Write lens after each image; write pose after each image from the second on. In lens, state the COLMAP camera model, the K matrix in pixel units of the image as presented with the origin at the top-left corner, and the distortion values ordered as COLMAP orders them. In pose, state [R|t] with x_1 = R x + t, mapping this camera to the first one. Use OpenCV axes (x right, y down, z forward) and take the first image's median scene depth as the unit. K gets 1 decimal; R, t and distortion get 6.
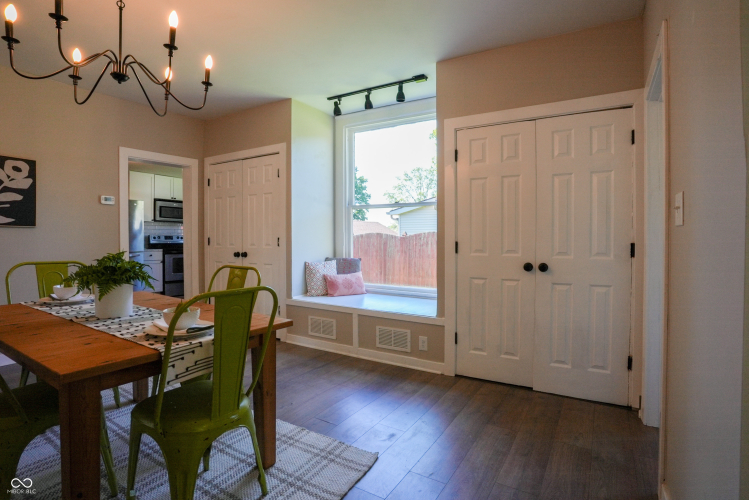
lens RADIAL K [[373.5, 0, 371.5], [0, 373.5, 248.3], [0, 0, 1]] dist [-0.079255, 0.037162]
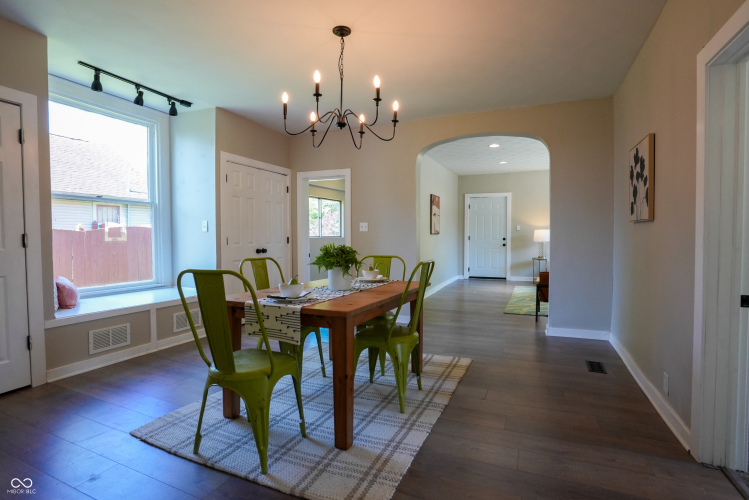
lens RADIAL K [[373.5, 0, 371.5], [0, 373.5, 248.3], [0, 0, 1]] dist [-0.079255, 0.037162]
pose [[-0.135117, -0.033142, 0.990275, -1.096357], [0.023273, 0.999059, 0.036611, -0.012994], [-0.990556, 0.027994, -0.134218, 0.534643]]
